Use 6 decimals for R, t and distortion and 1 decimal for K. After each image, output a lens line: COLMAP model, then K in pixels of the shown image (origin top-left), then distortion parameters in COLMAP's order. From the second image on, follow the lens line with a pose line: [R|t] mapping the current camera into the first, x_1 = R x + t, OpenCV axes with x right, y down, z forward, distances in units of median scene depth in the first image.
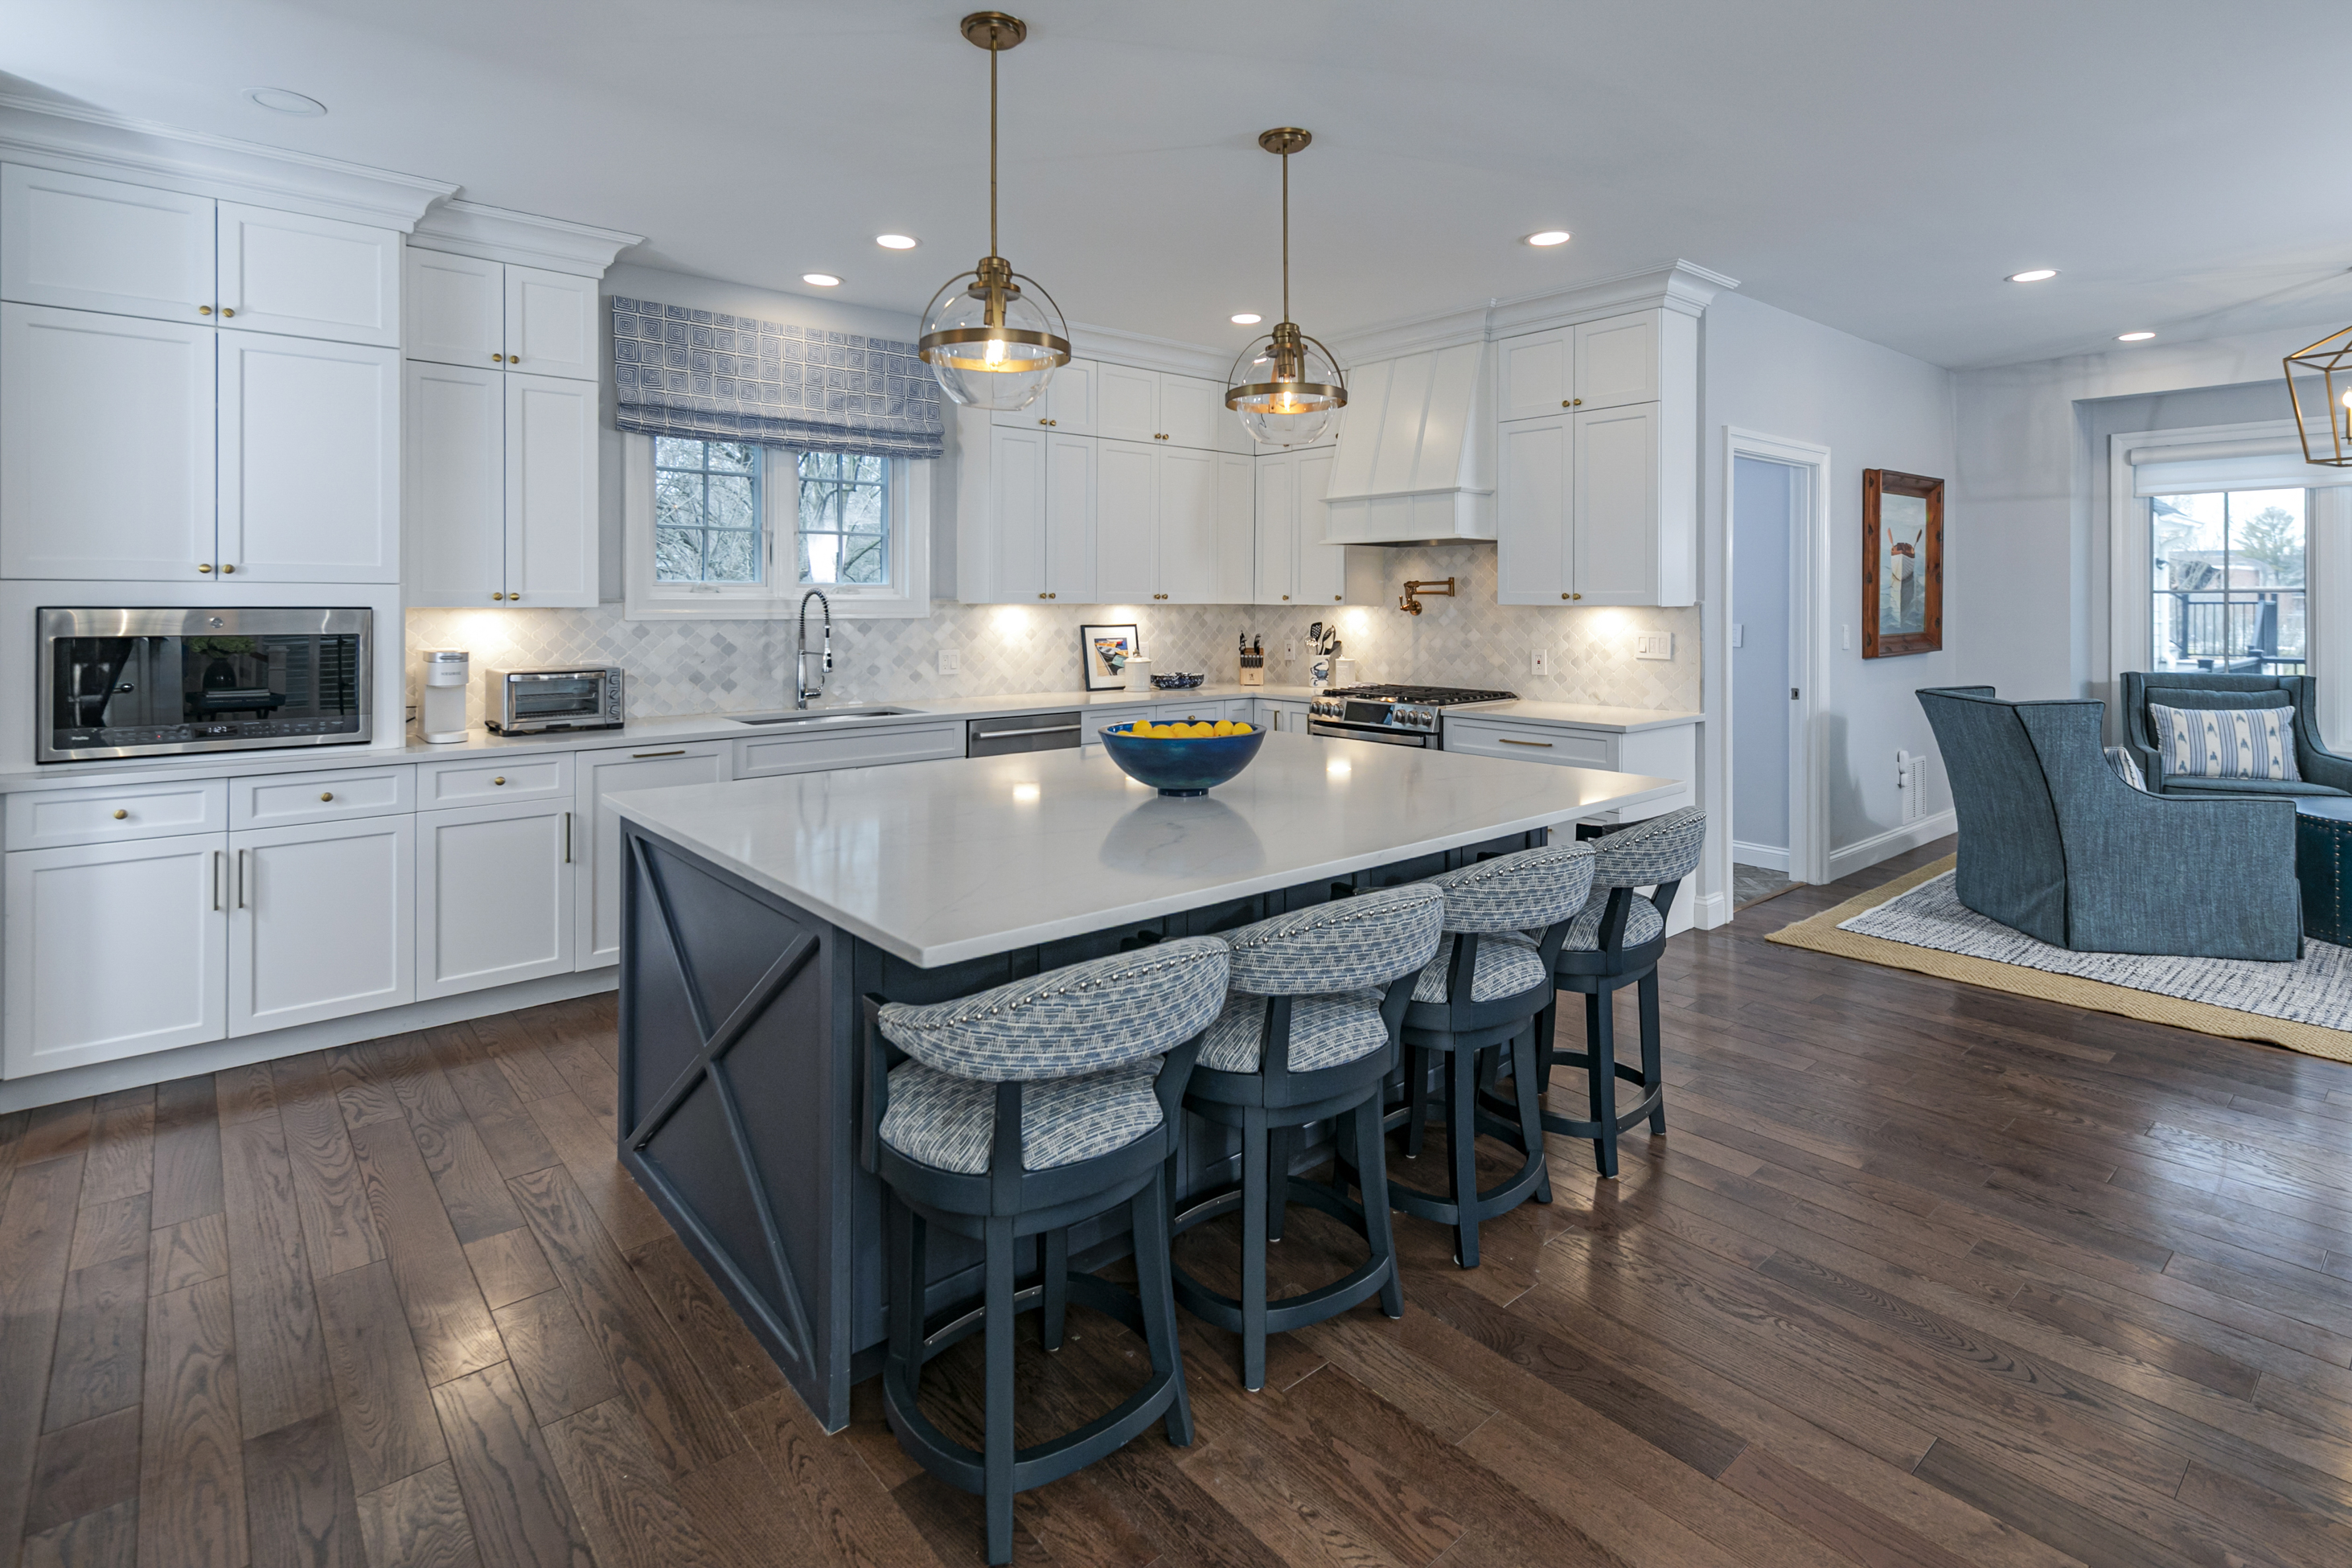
lens RADIAL K [[1133.6, 0, 1169.5], [0, 1133.6, 607.8], [0, 0, 1]] dist [0.000024, -0.000851]
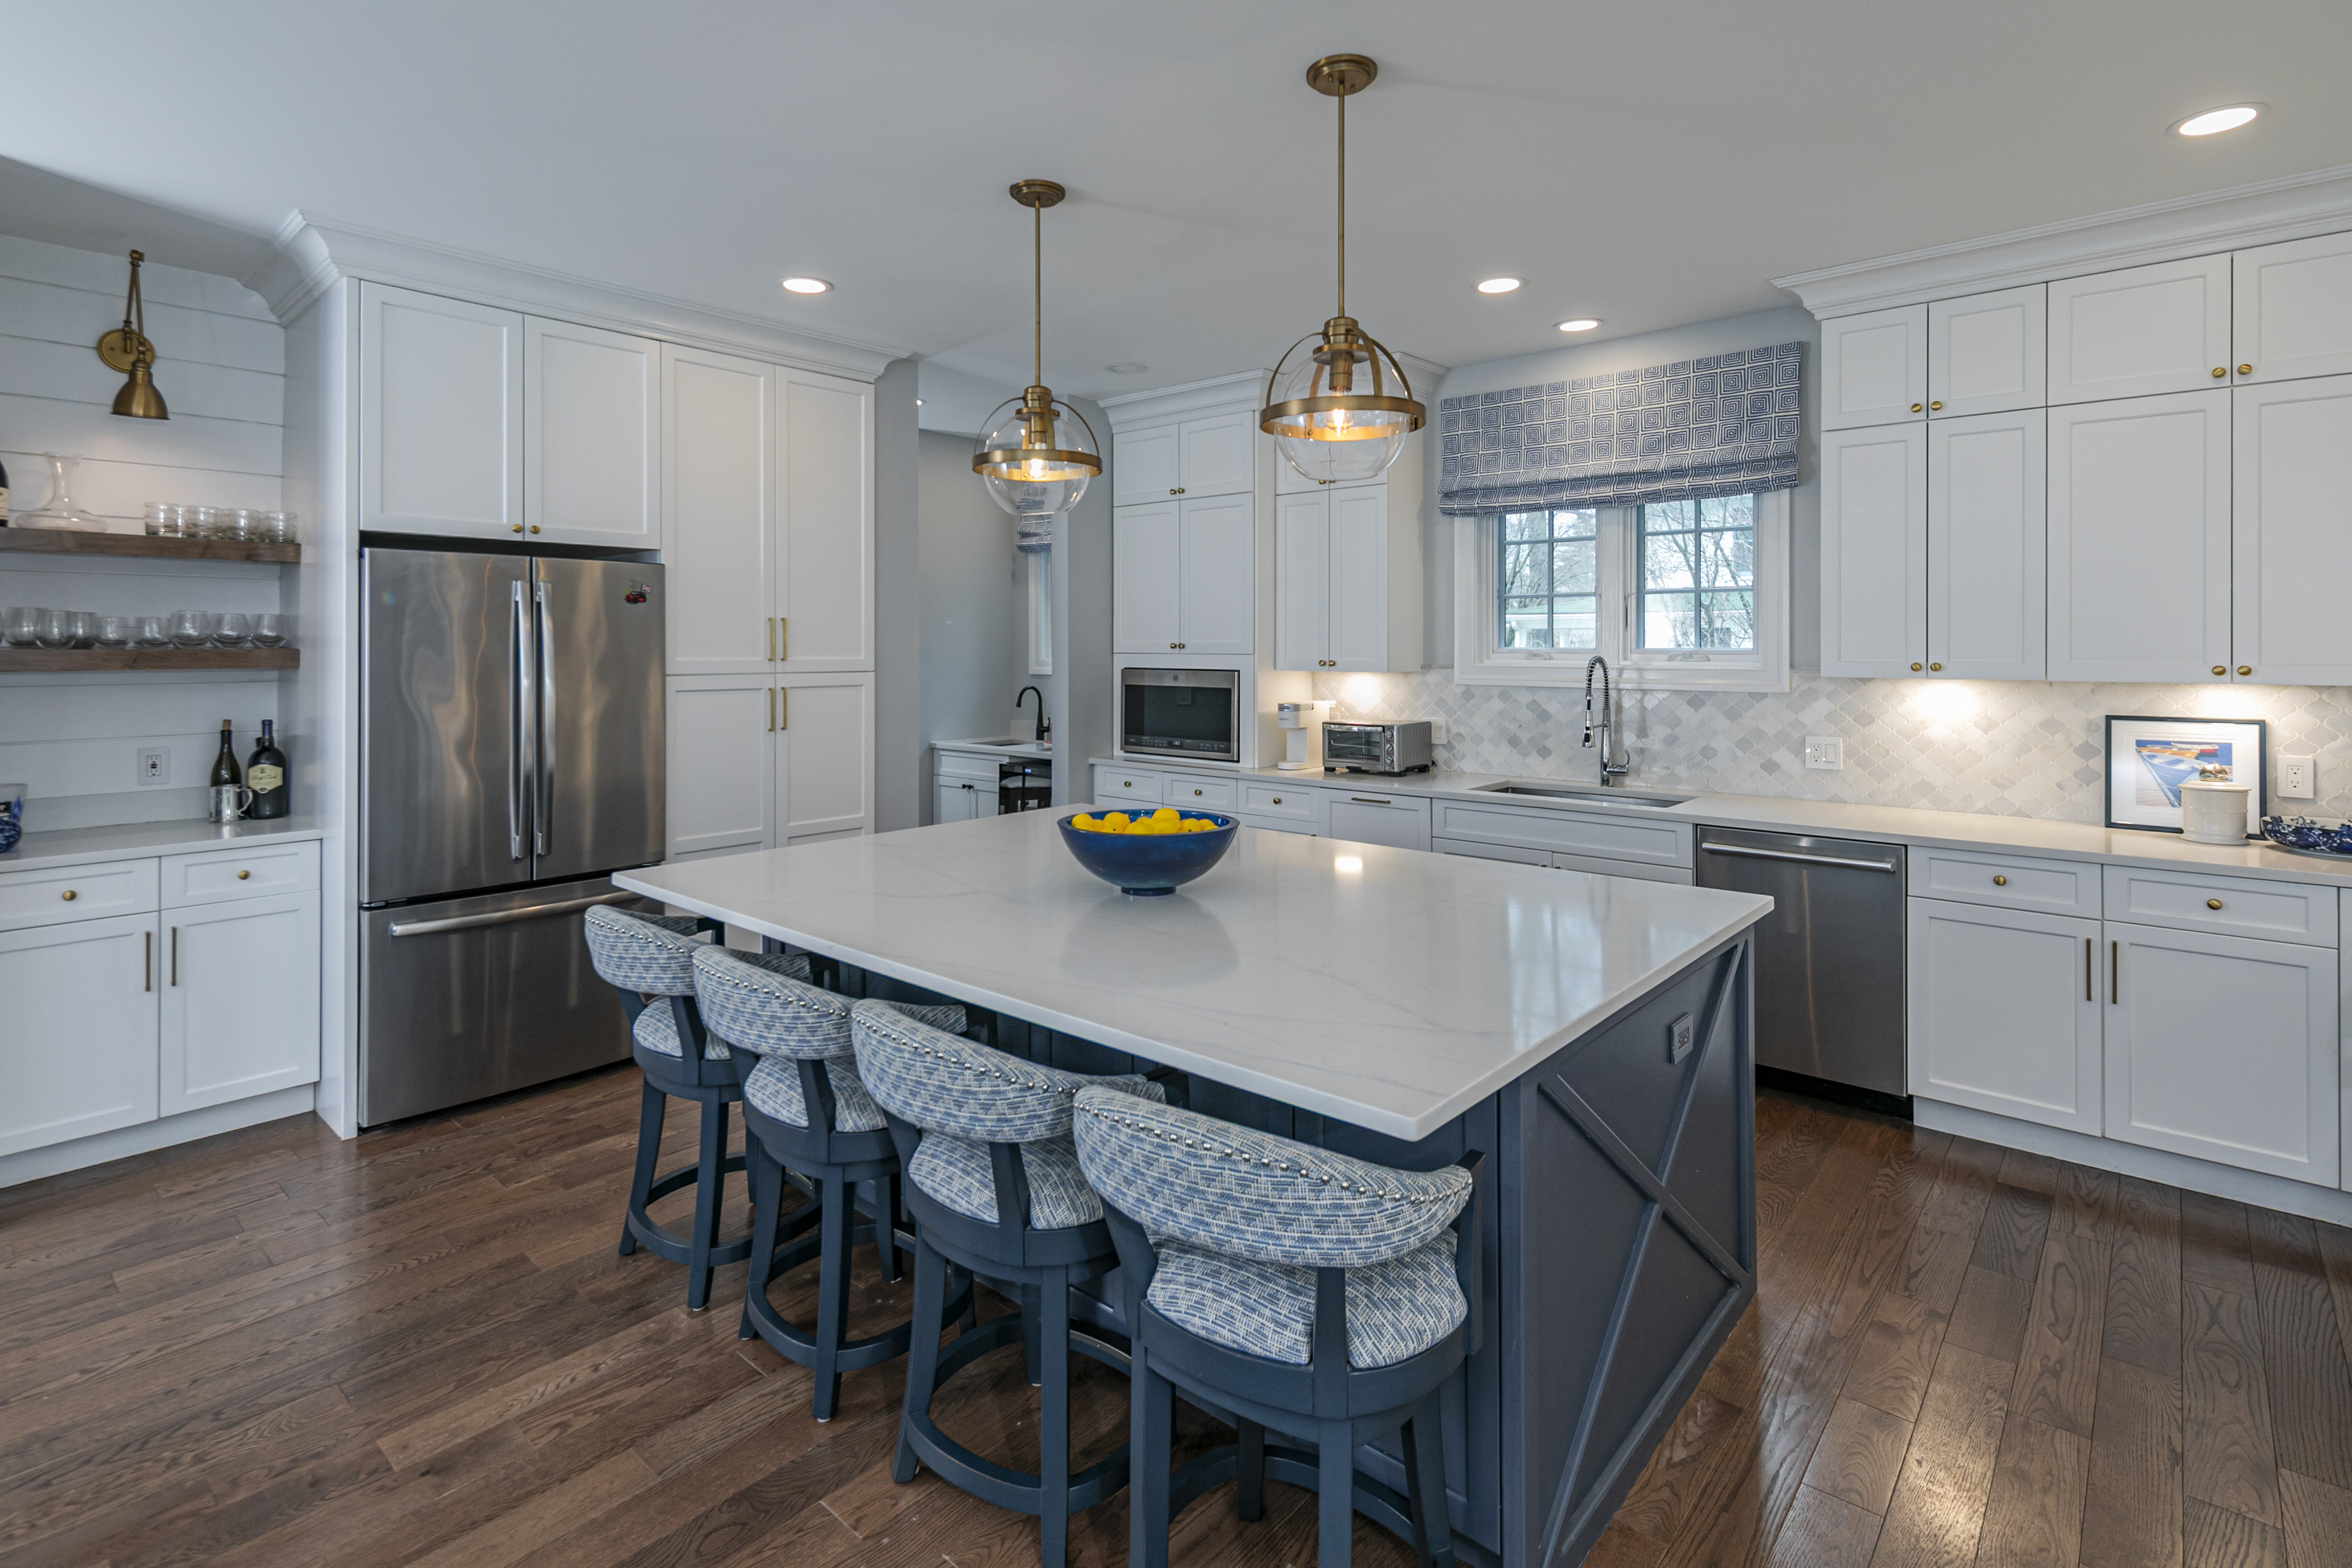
lens RADIAL K [[1133.7, 0, 1168.0], [0, 1133.7, 643.4], [0, 0, 1]] dist [0.002268, -0.001144]
pose [[0.137627, -0.003158, -0.990479, 0.524014], [-0.005584, 0.999977, -0.003964, -0.020533], [0.990468, 0.006076, 0.137607, 0.495251]]
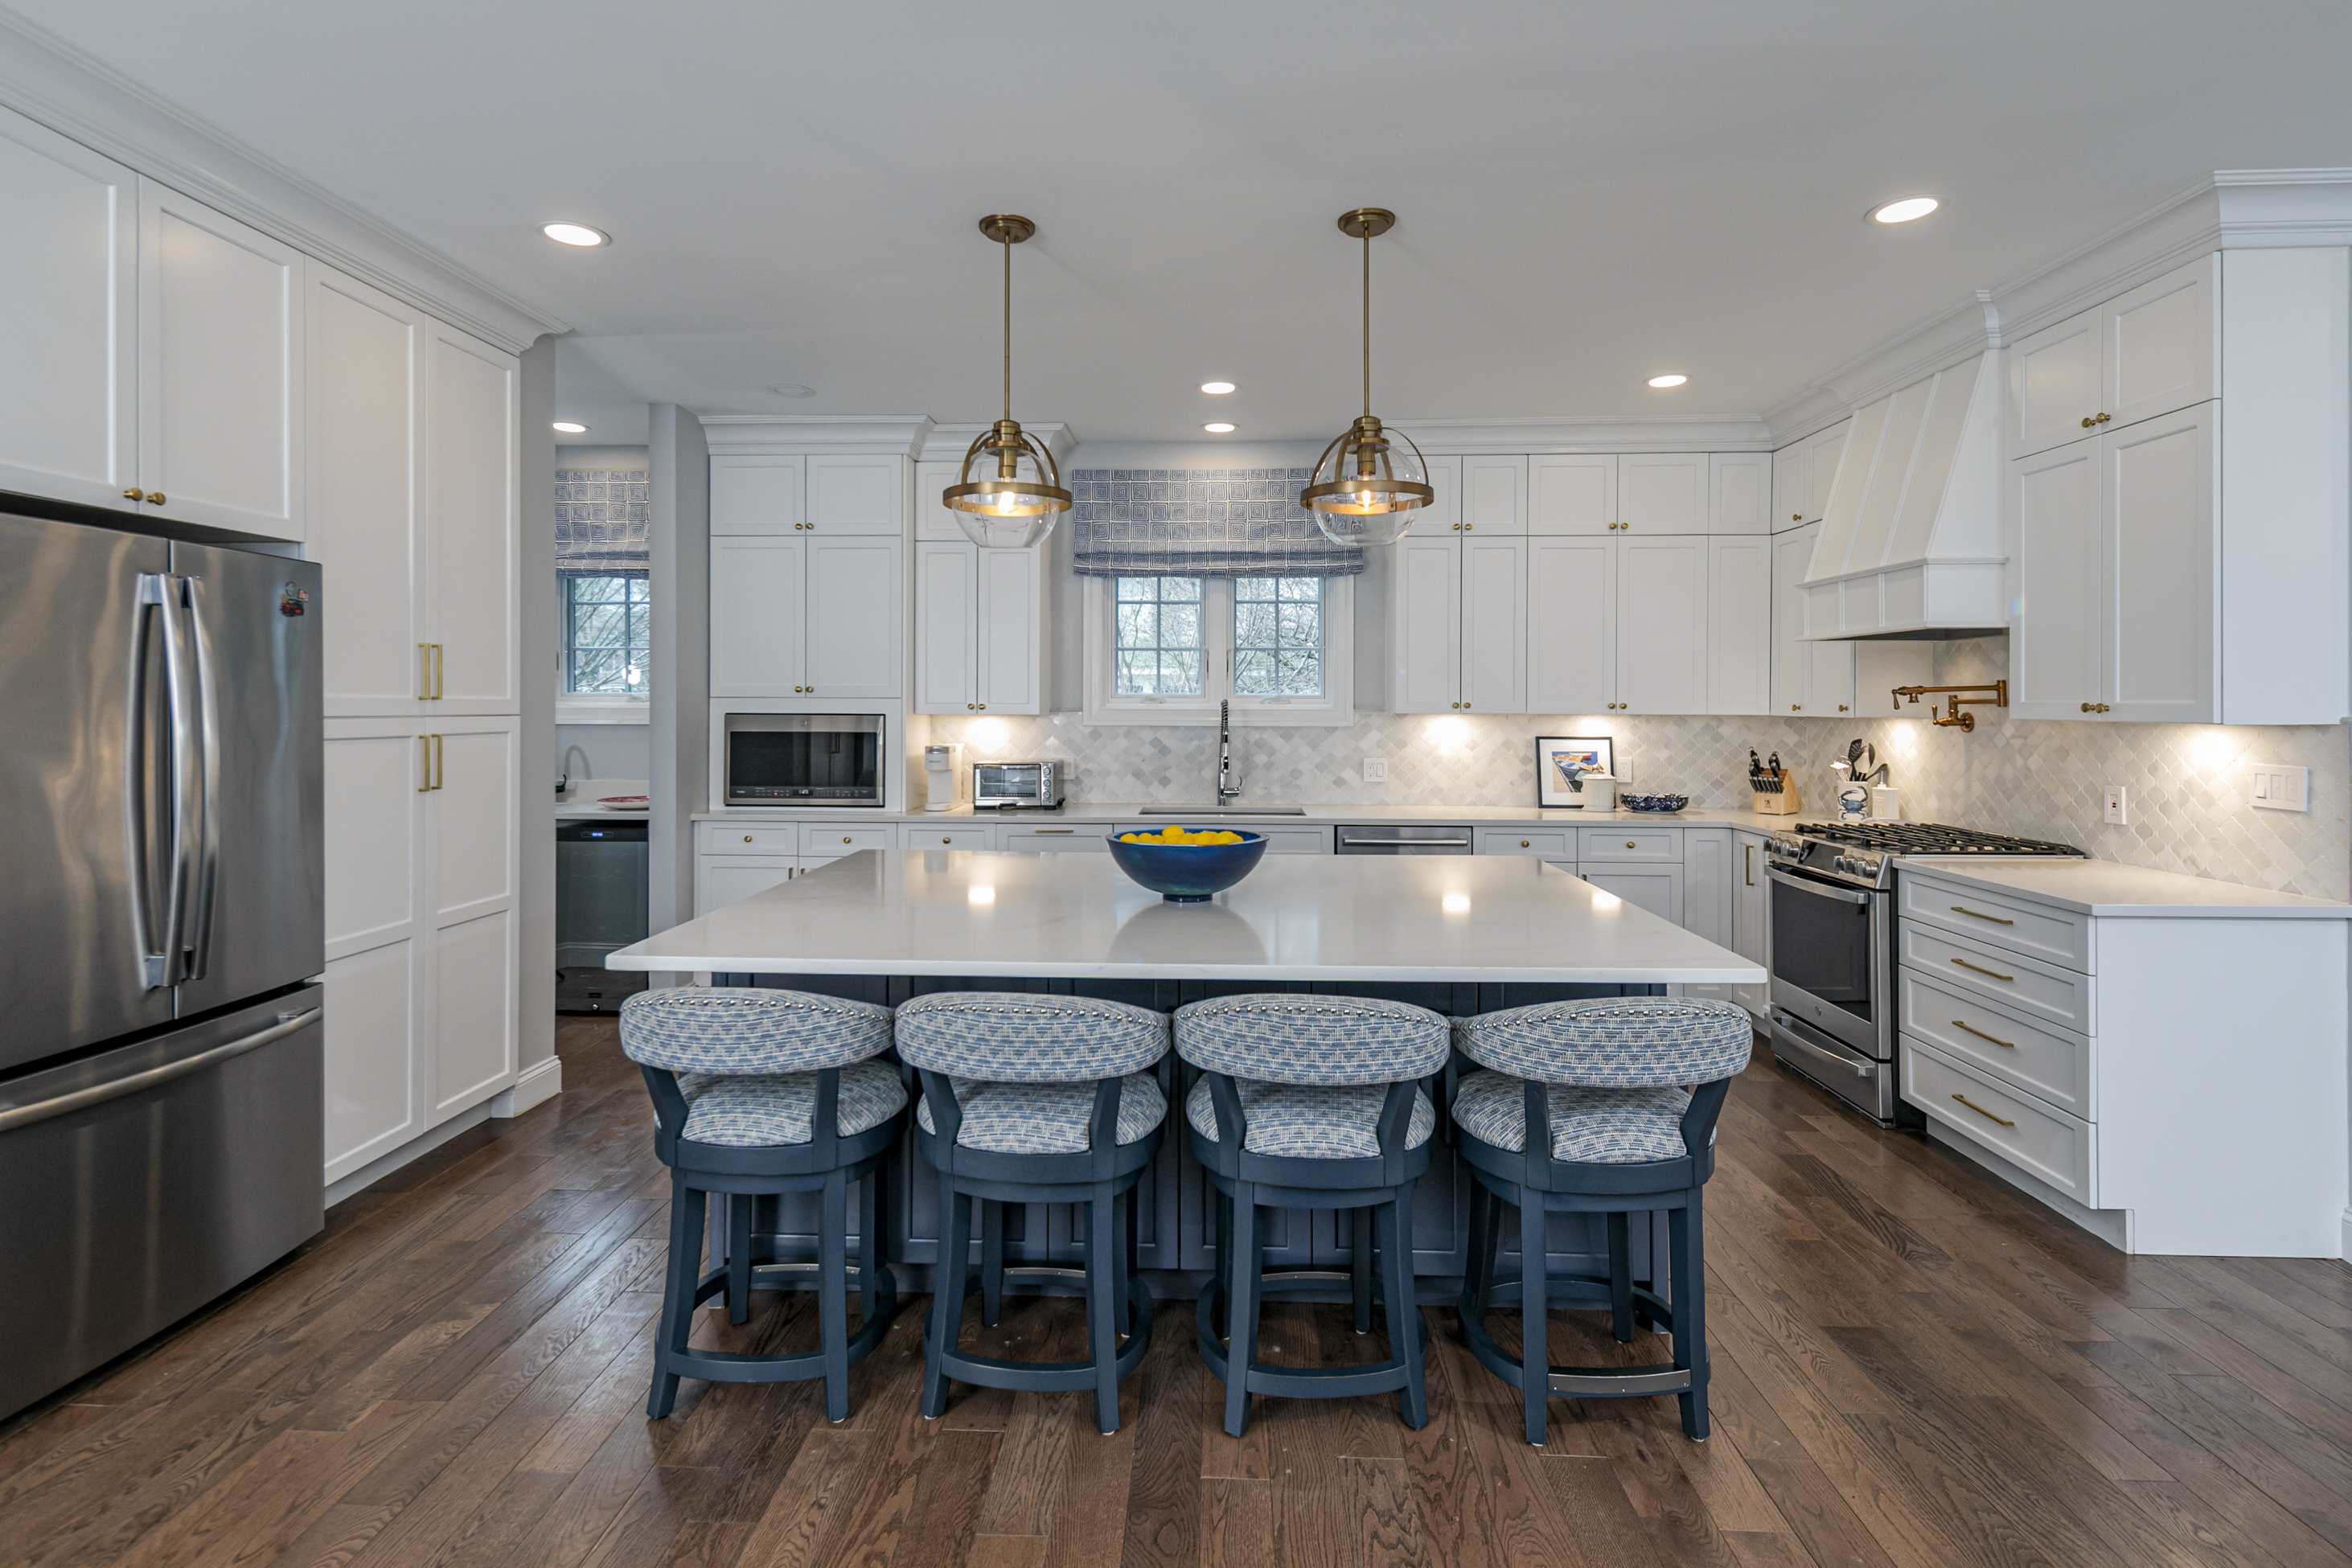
lens RADIAL K [[1123.5, 0, 1168.1], [0, 1123.5, 707.5], [0, 0, 1]] dist [-0.001037, -0.000915]
pose [[0.730603, 0.002315, -0.682799, 0.389224], [-0.005792, 0.999979, -0.002808, -0.005171], [0.682778, 0.006006, 0.730601, 0.133062]]
